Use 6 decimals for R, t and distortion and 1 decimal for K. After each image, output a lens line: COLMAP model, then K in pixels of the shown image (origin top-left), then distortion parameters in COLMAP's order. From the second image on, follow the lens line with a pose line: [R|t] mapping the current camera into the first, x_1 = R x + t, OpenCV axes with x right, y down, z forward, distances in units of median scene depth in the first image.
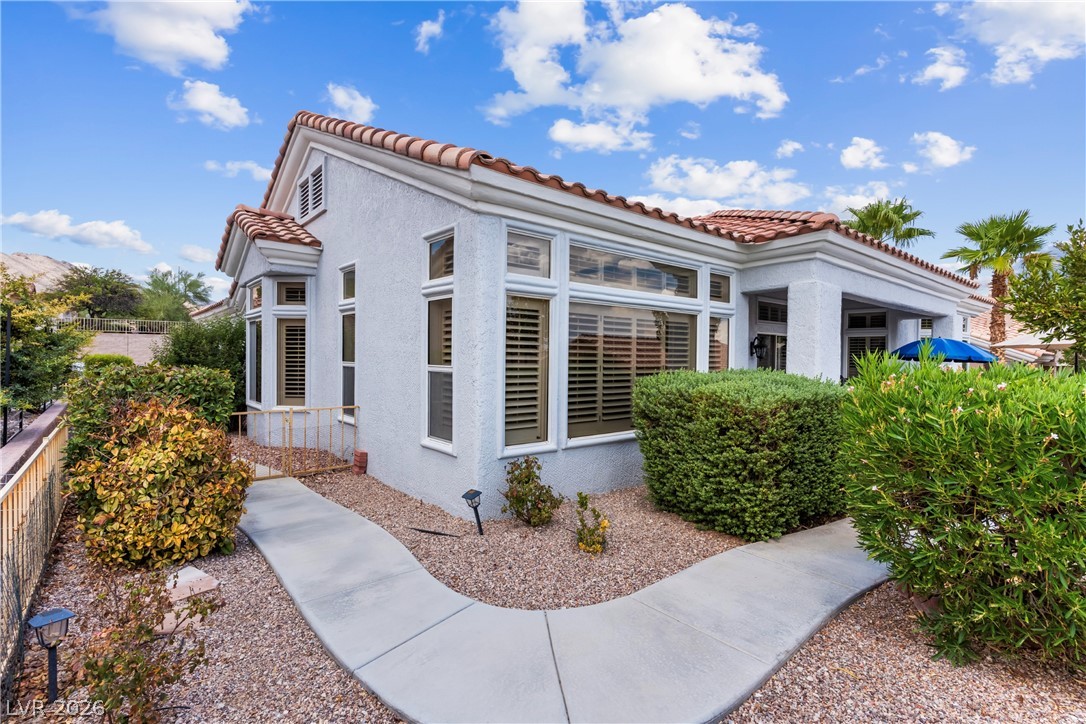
lens RADIAL K [[516.0, 0, 537.6], [0, 516.0, 362.5], [0, 0, 1]] dist [-0.001740, 0.001682]
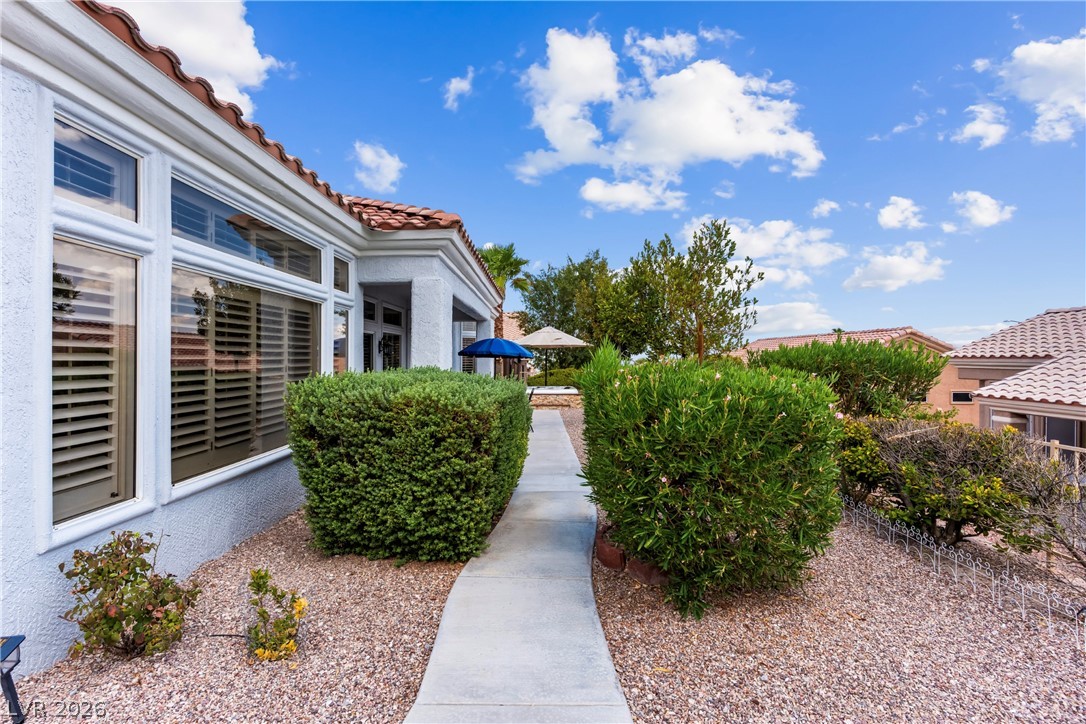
lens RADIAL K [[516.0, 0, 545.0], [0, 516.0, 359.2], [0, 0, 1]] dist [-0.001740, 0.001682]
pose [[0.624519, -0.010899, 0.780933, -0.160963], [0.011926, 0.999919, 0.004418, -0.003413], [-0.780918, 0.006554, 0.624599, 0.284700]]
